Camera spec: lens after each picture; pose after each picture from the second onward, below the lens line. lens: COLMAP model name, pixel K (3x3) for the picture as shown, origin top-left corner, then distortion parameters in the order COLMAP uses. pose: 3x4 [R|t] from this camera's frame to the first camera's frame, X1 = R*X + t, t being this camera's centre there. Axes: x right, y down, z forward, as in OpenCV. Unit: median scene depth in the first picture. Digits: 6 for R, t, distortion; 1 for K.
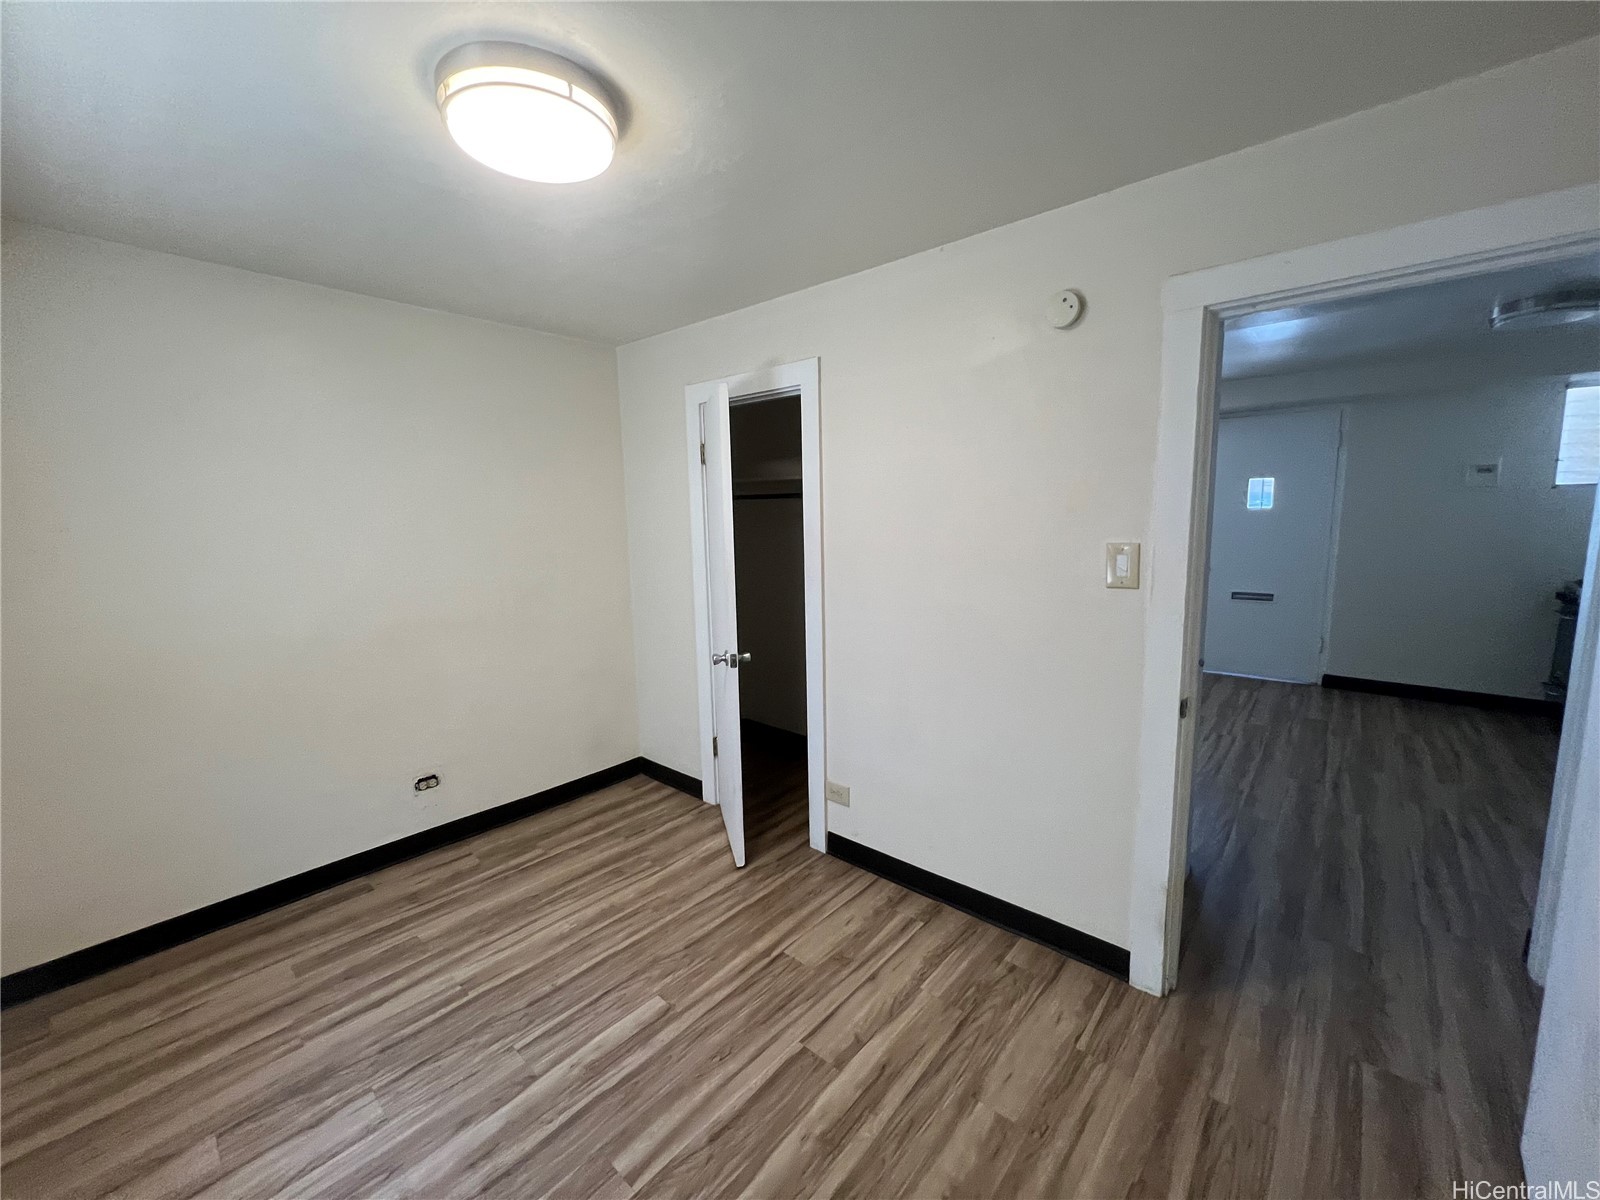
lens RADIAL K [[641.0, 0, 796.8], [0, 641.0, 593.4], [0, 0, 1]] dist [0.000573, 0.000182]
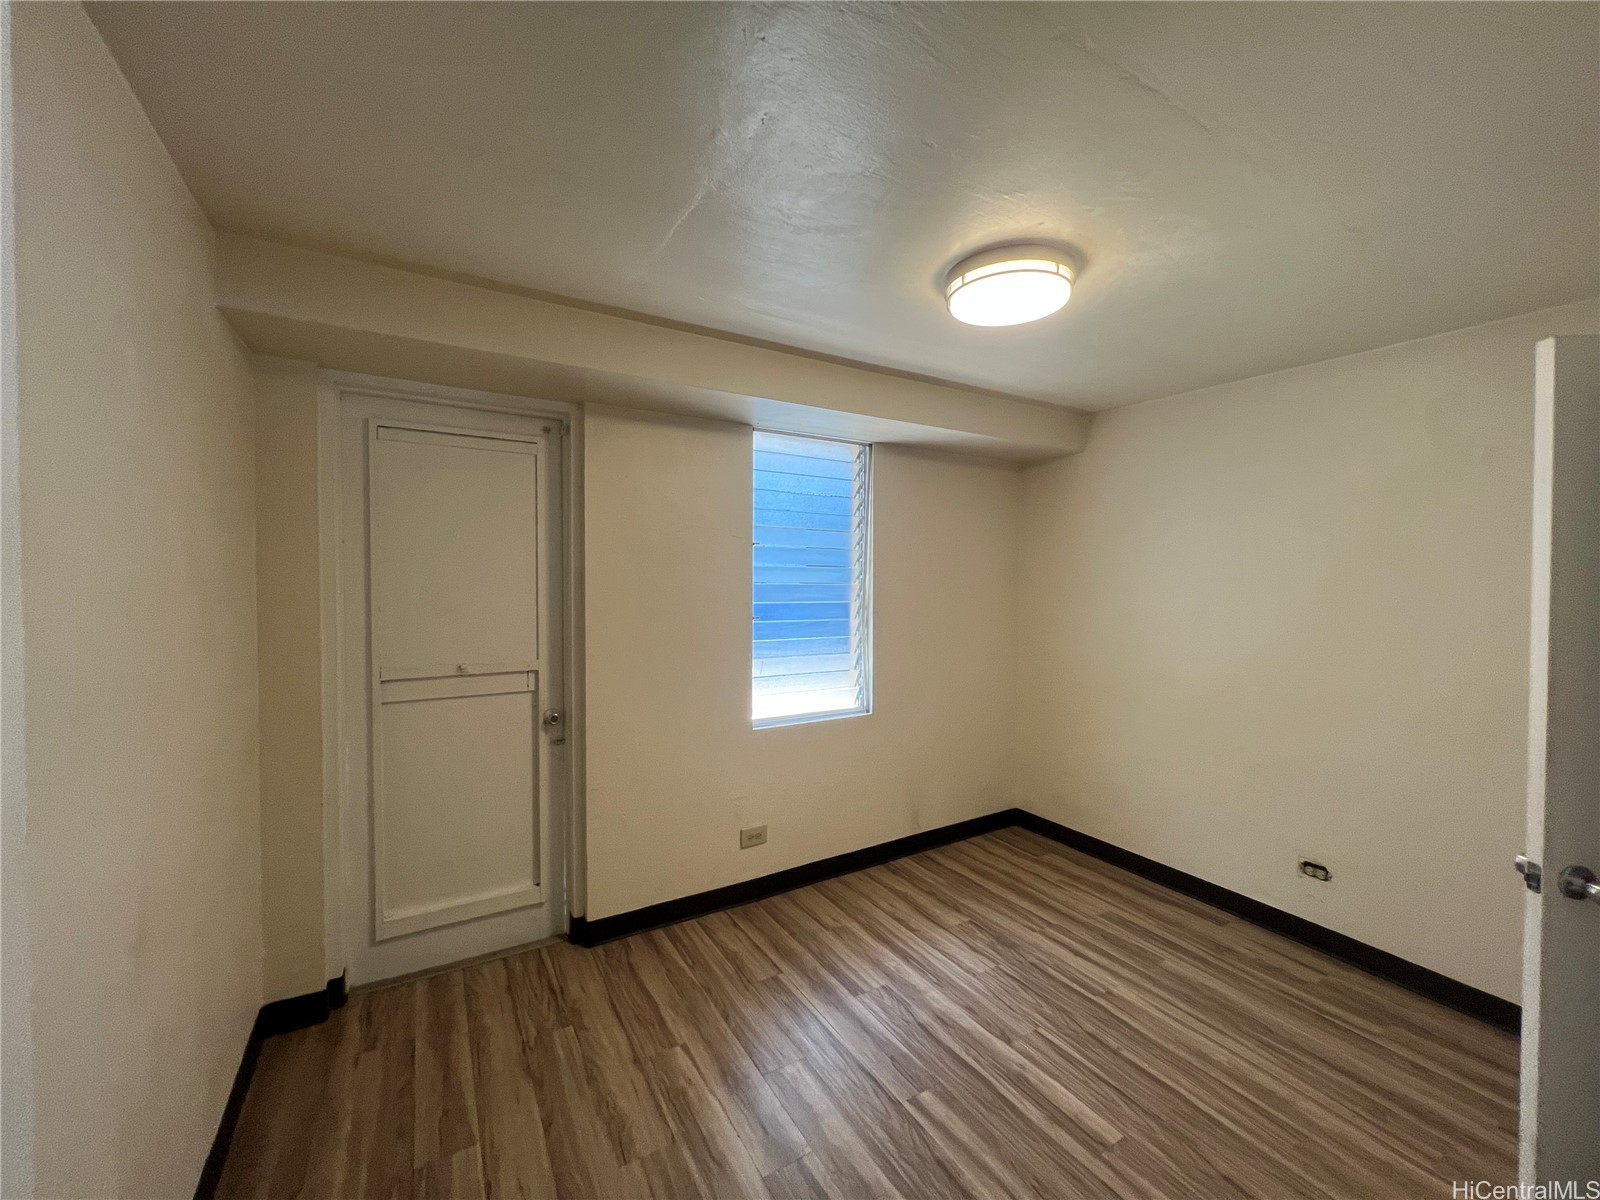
lens RADIAL K [[641.0, 0, 796.8], [0, 641.0, 593.4], [0, 0, 1]] dist [0.000573, 0.000182]
pose [[-0.304565, 0.039266, -0.951682, 0.672392], [-0.121272, 0.989420, 0.079634, -0.104002], [0.944740, 0.139666, -0.296580, 0.701781]]
